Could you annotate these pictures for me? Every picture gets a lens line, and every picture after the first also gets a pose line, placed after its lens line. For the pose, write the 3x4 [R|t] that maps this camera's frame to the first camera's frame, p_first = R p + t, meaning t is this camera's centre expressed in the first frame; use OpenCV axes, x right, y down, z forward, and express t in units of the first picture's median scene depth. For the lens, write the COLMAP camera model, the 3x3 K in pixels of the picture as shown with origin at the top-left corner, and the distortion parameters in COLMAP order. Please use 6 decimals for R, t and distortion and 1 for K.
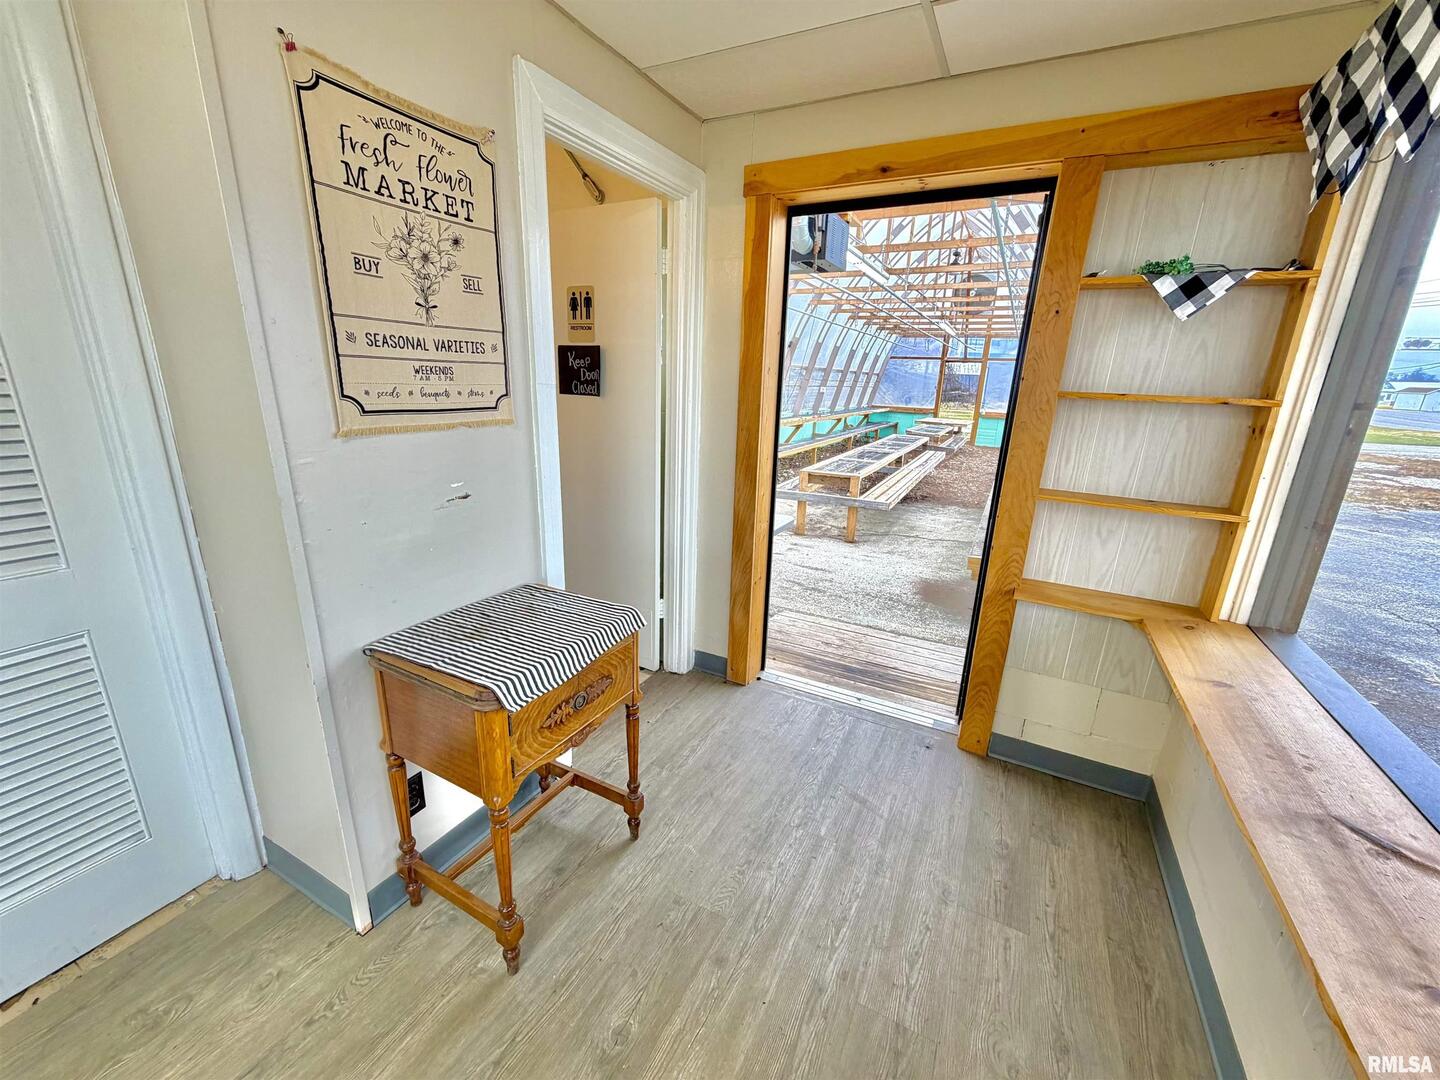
lens RADIAL K [[572.8, 0, 716.9], [0, 572.8, 541.6], [0, 0, 1]] dist [-0.000833, 0.000217]
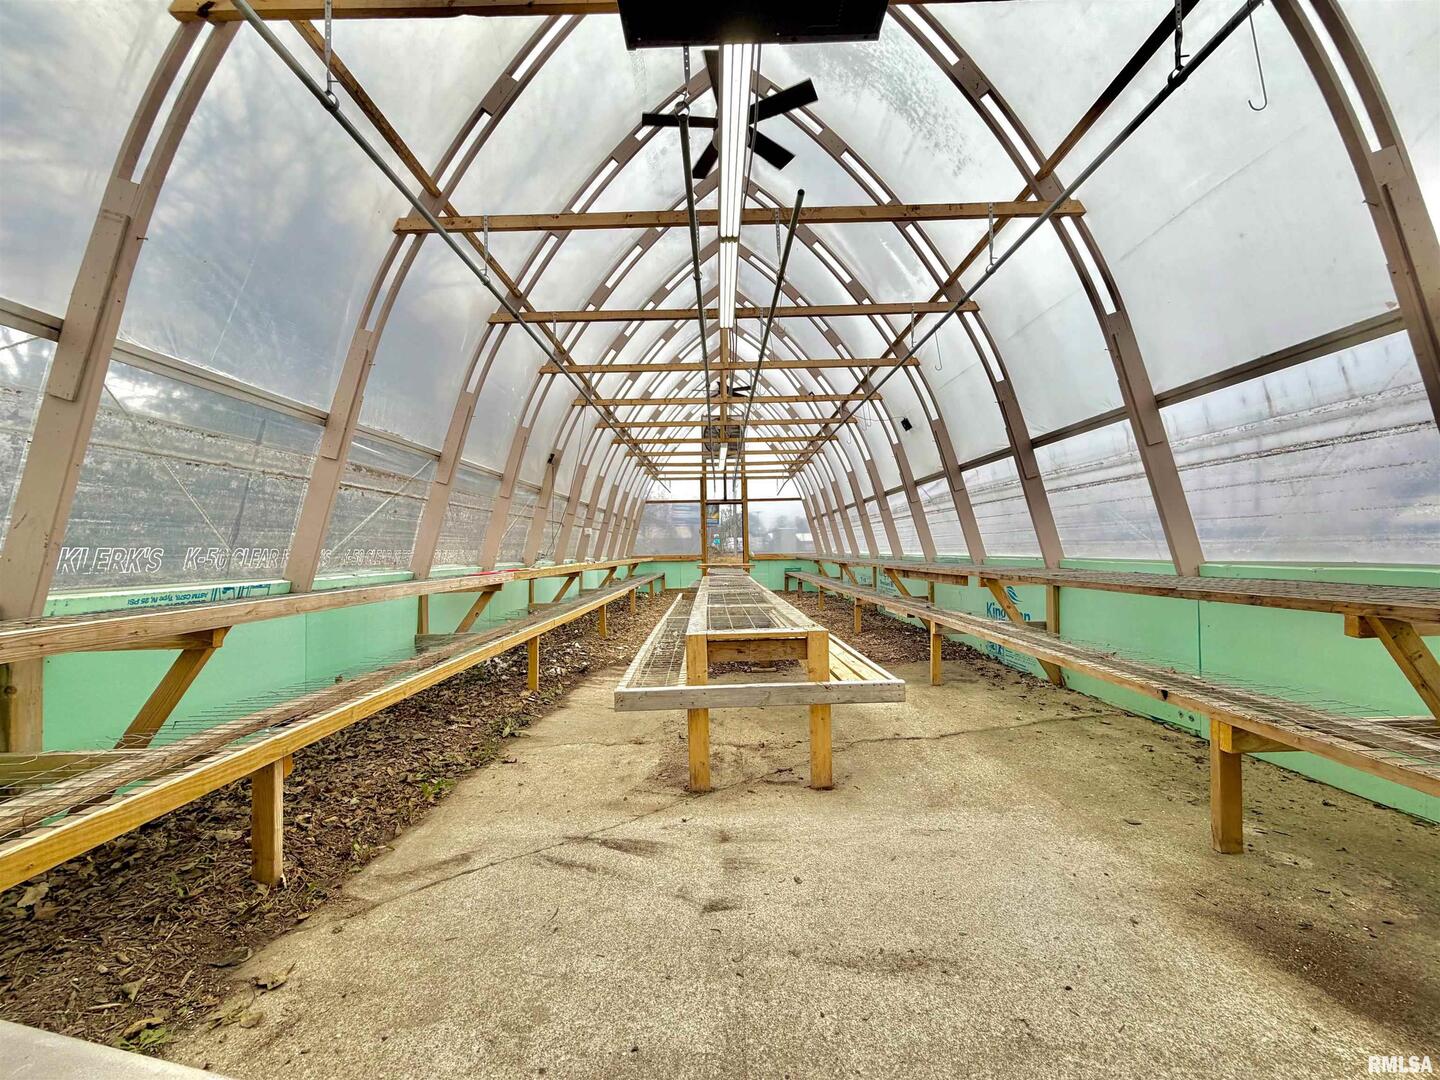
lens RADIAL K [[572.8, 0, 714.6], [0, 572.8, 541.8], [0, 0, 1]] dist [-0.000833, 0.000217]
pose [[0.887216, -0.046745, 0.458979, -0.012878], [0.176358, 0.953662, -0.243777, -0.041084], [-0.426316, 0.297227, 0.854348, 0.300084]]
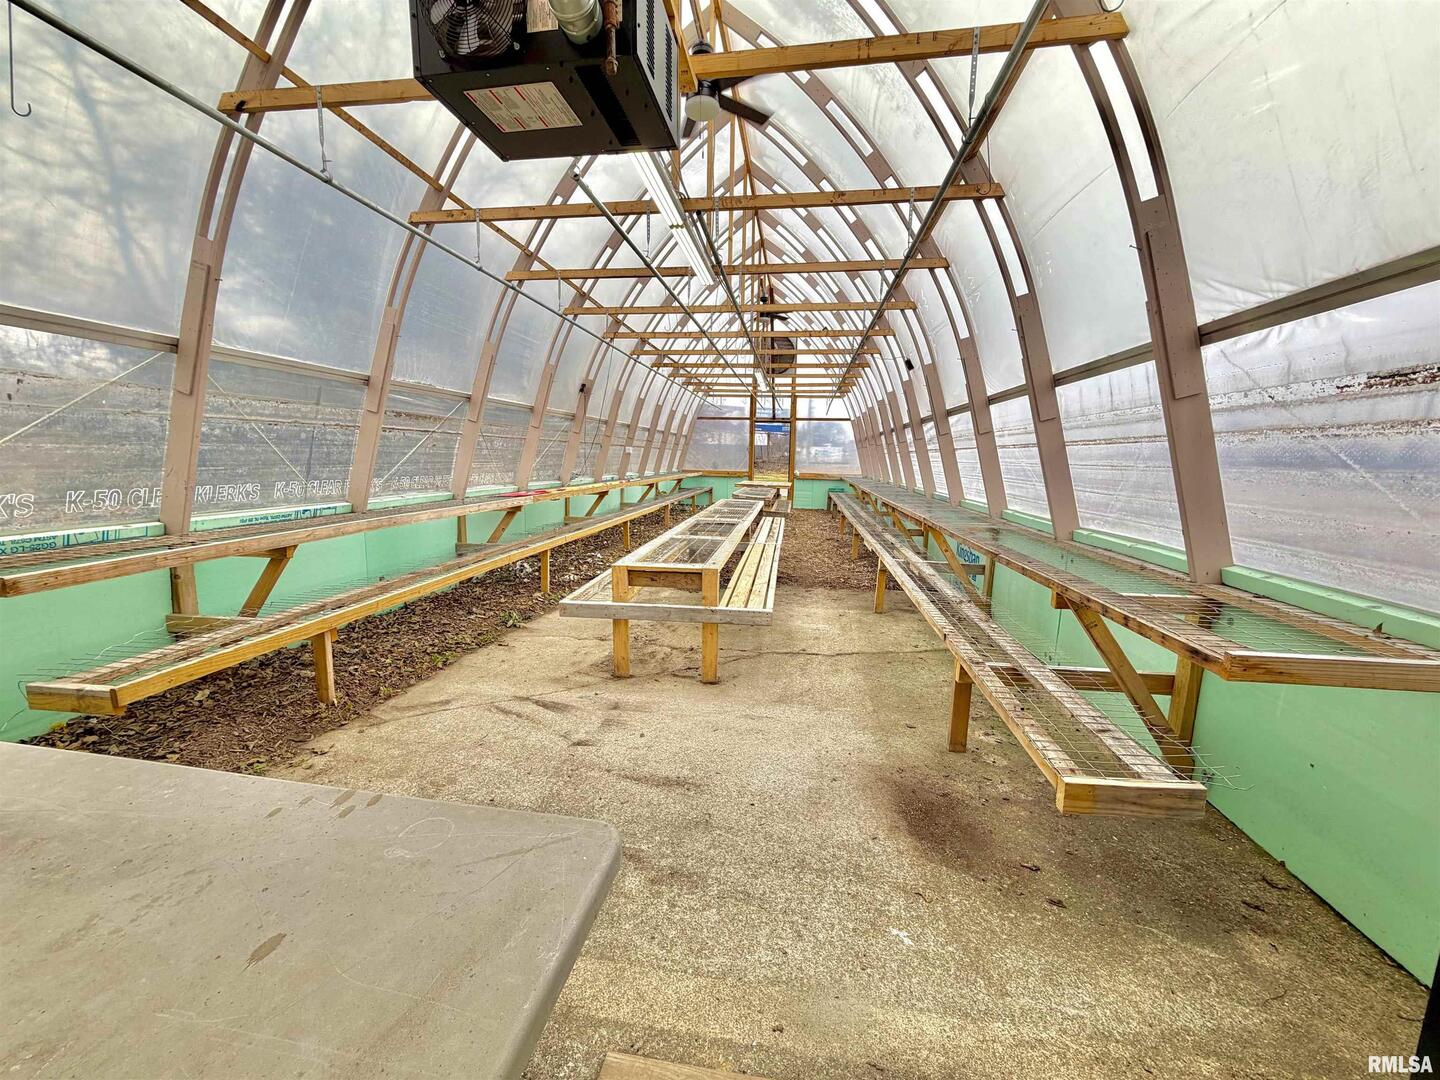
lens RADIAL K [[572.8, 0, 714.6], [0, 572.8, 542.1], [0, 0, 1]] dist [-0.000833, 0.000217]
pose [[0.944446, -0.066439, 0.321881, 0.029807], [0.104865, 0.989082, -0.103535, -0.038387], [-0.311489, 0.131537, 0.941102, 0.214200]]
